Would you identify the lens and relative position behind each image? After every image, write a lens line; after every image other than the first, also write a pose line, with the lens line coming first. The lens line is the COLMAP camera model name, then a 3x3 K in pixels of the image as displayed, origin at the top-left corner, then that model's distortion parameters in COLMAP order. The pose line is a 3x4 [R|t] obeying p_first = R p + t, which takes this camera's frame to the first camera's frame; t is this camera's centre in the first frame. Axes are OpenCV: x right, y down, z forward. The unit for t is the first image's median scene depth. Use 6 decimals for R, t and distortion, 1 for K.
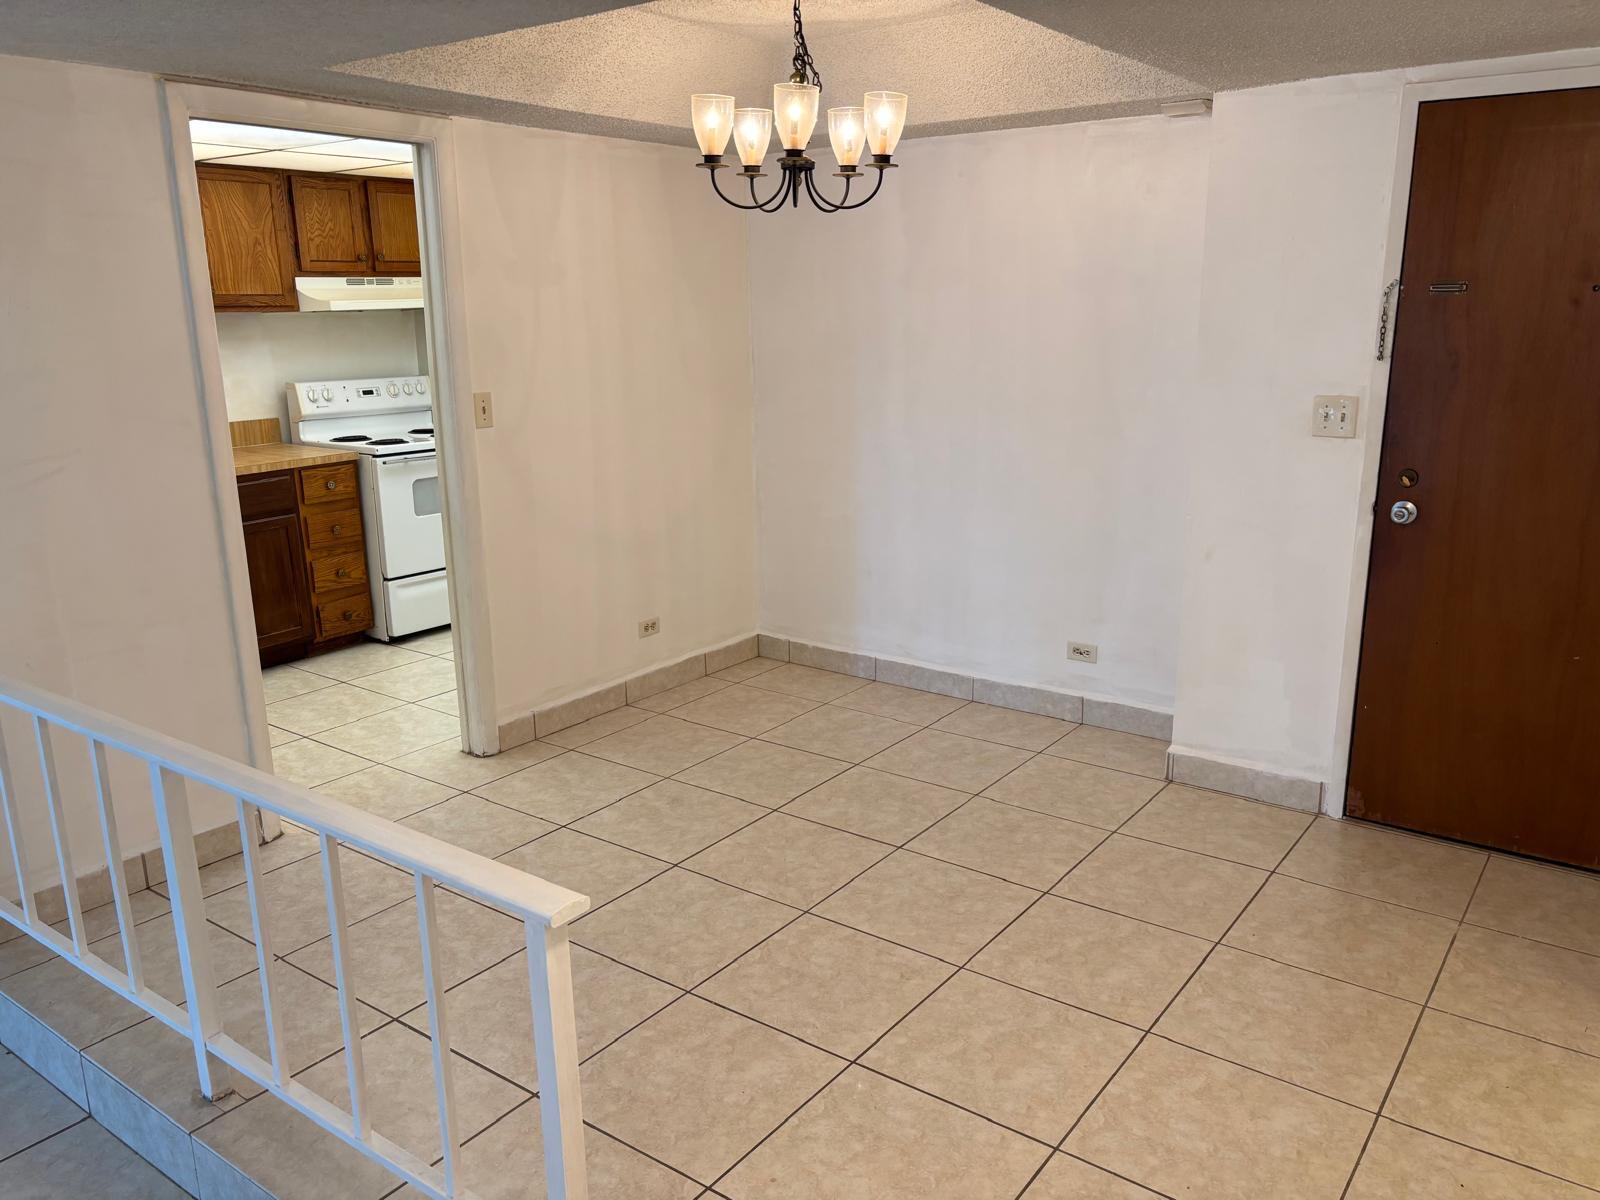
lens RADIAL K [[1220.8, 0, 797.8], [0, 1220.8, 612.6], [0, 0, 1]] dist [-0.013905, 0.055025]
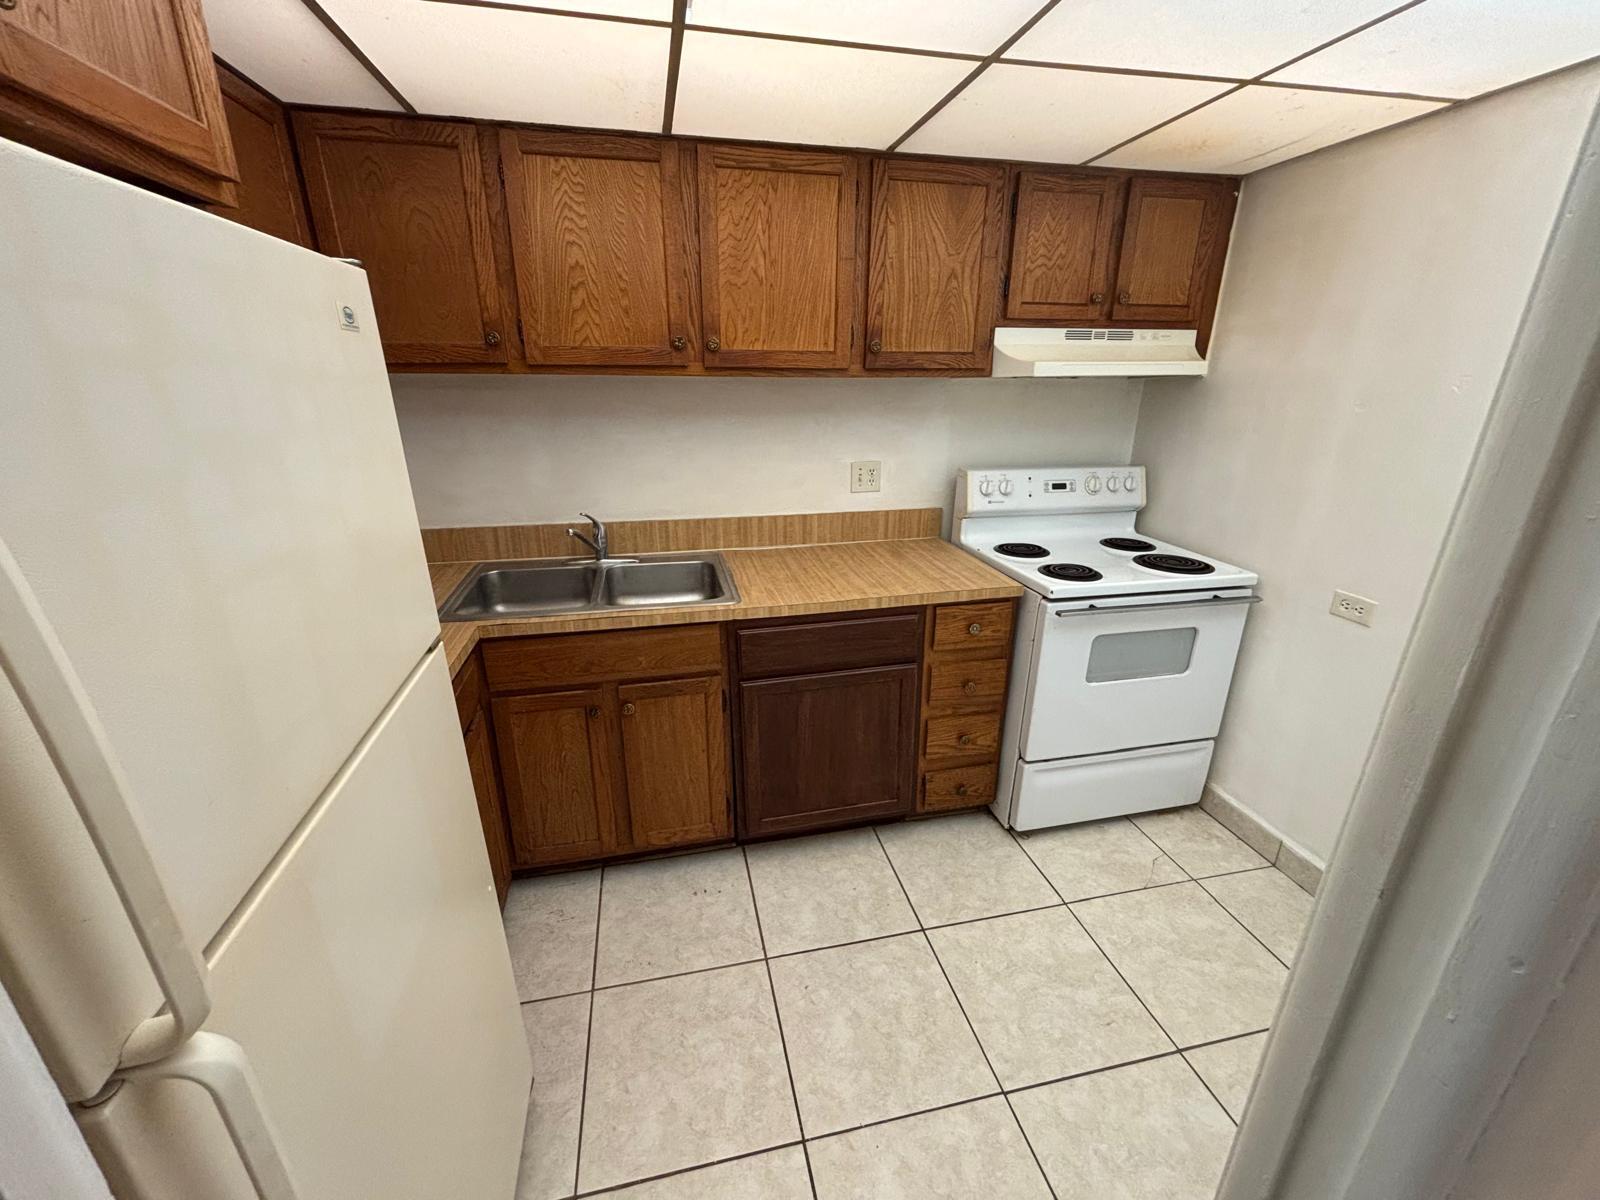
lens RADIAL K [[644.5, 0, 800.0], [0, 644.5, 600.0], [0, 0, 1]] dist [0.002179, 0.000016]
pose [[0.757980, 0.234568, -0.608642, -0.229953], [-0.175840, 0.972038, 0.155636, -0.157565], [0.628130, -0.010945, 0.778031, 0.629479]]
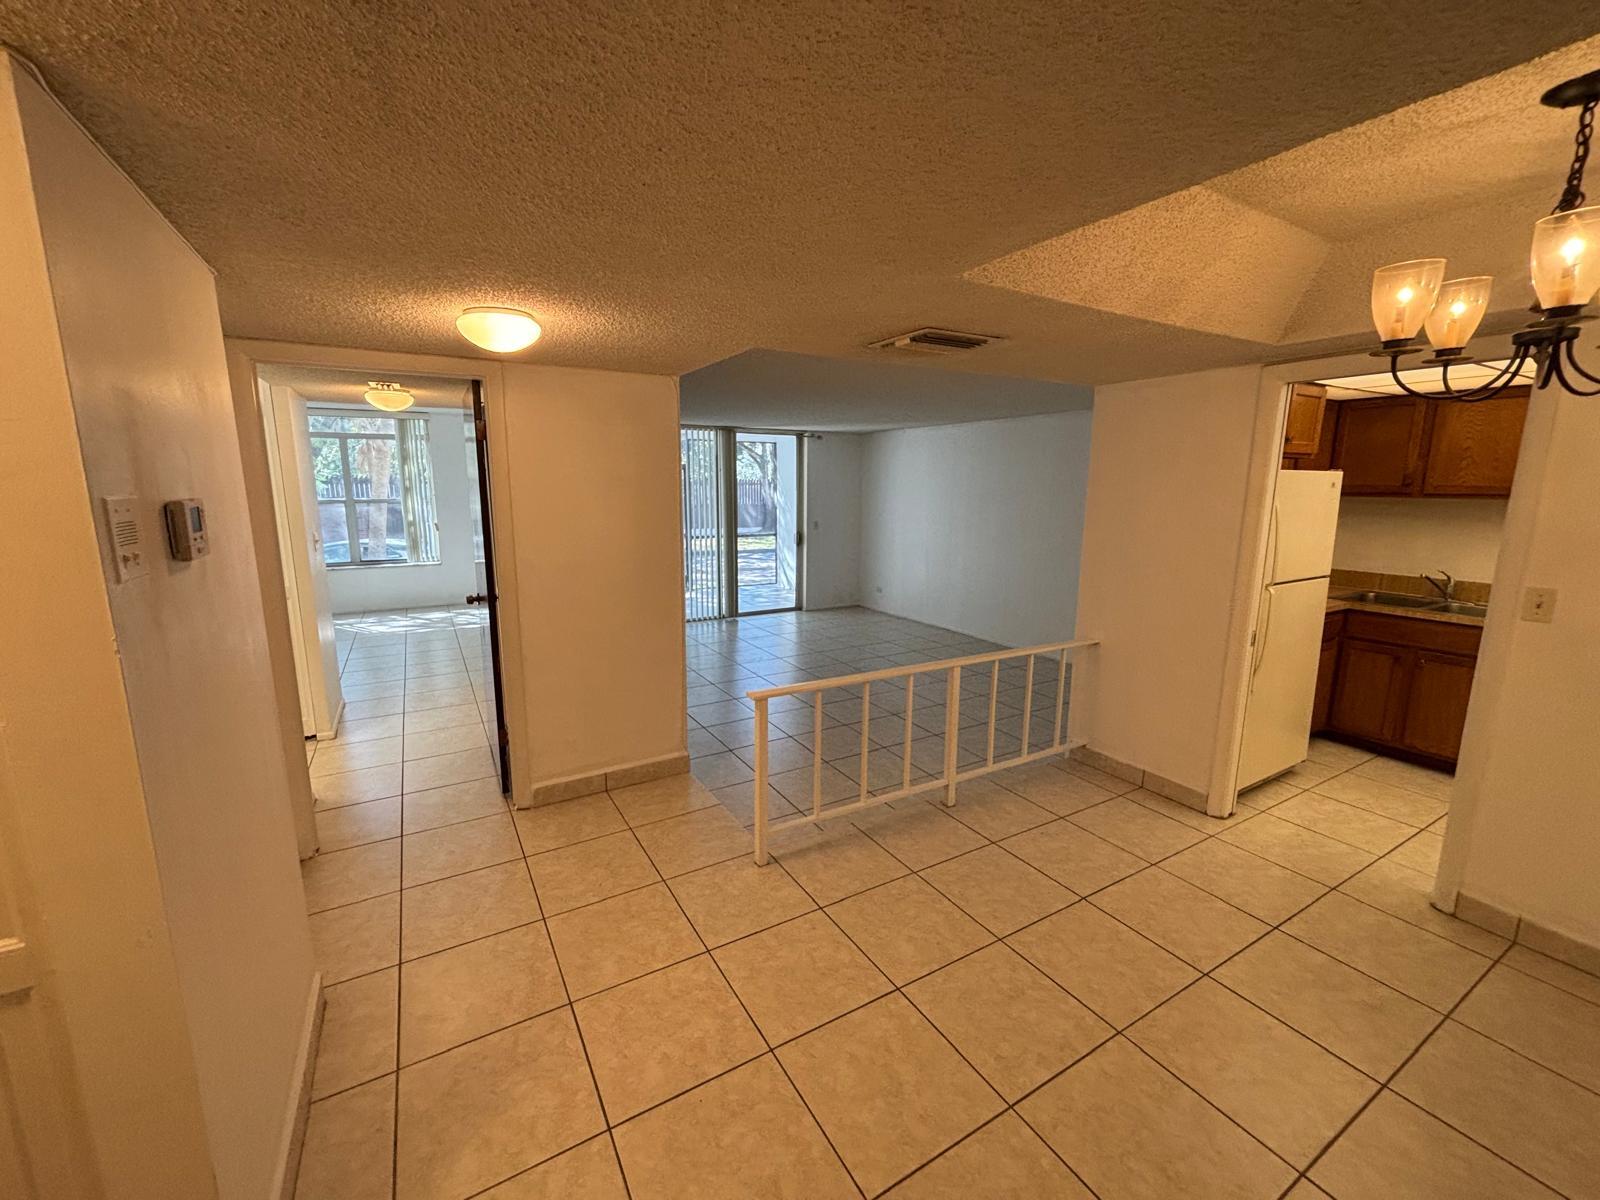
lens RADIAL K [[652.0, 0, 795.3], [0, 652.0, 604.4], [0, 0, 1]] dist [0.000621, 0.000029]
pose [[-0.402650, 0.172248, -0.899002, 0.352426], [-0.226366, 0.932892, 0.280127, -0.131478], [0.886922, 0.316297, -0.336638, 0.475608]]
